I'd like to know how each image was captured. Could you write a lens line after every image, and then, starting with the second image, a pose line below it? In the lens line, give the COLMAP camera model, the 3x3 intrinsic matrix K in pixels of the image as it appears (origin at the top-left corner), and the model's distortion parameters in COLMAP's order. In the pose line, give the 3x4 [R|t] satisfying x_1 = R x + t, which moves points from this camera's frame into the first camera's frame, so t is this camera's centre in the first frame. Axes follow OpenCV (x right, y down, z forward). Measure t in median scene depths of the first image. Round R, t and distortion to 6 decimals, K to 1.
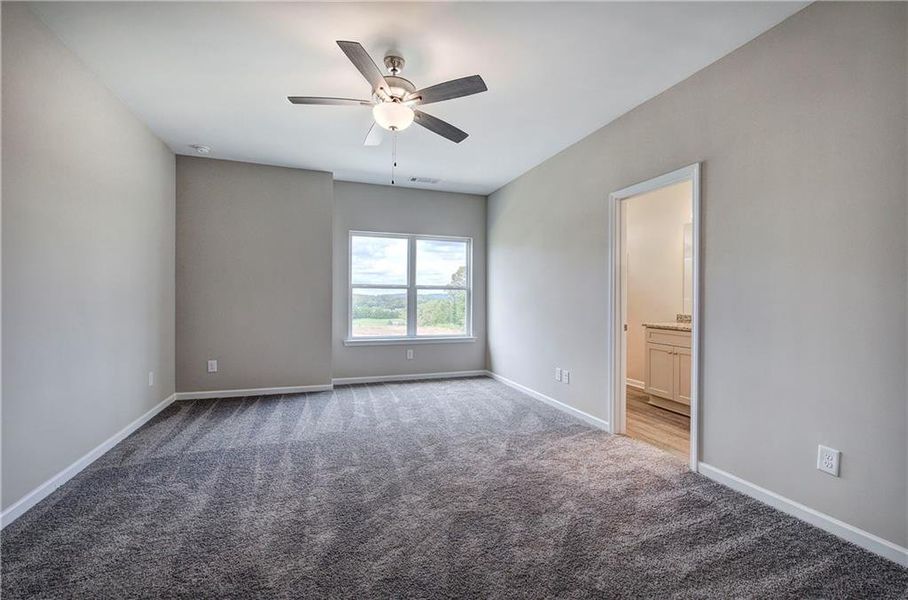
lens RADIAL K [[359.7, 0, 426.9], [0, 359.7, 301.3], [0, 0, 1]] dist [0.002474, -0.000309]
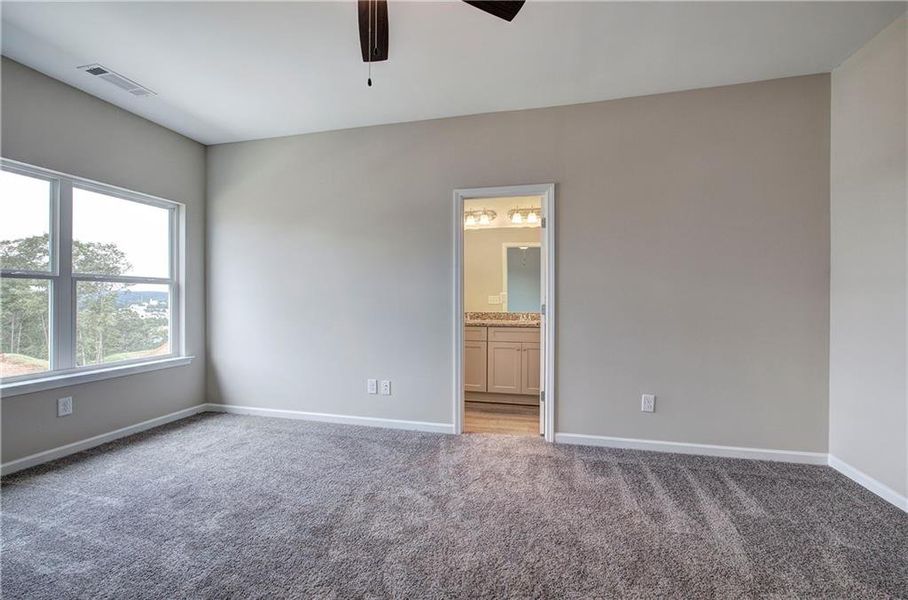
lens RADIAL K [[386.8, 0, 456.8], [0, 386.8, 303.2], [0, 0, 1]] dist [-0.002160, 0.001591]
pose [[0.550136, -0.016100, 0.834920, -0.369677], [0.010493, 0.999868, 0.012366, -0.005471], [-0.835009, 0.001958, 0.550233, 0.420475]]
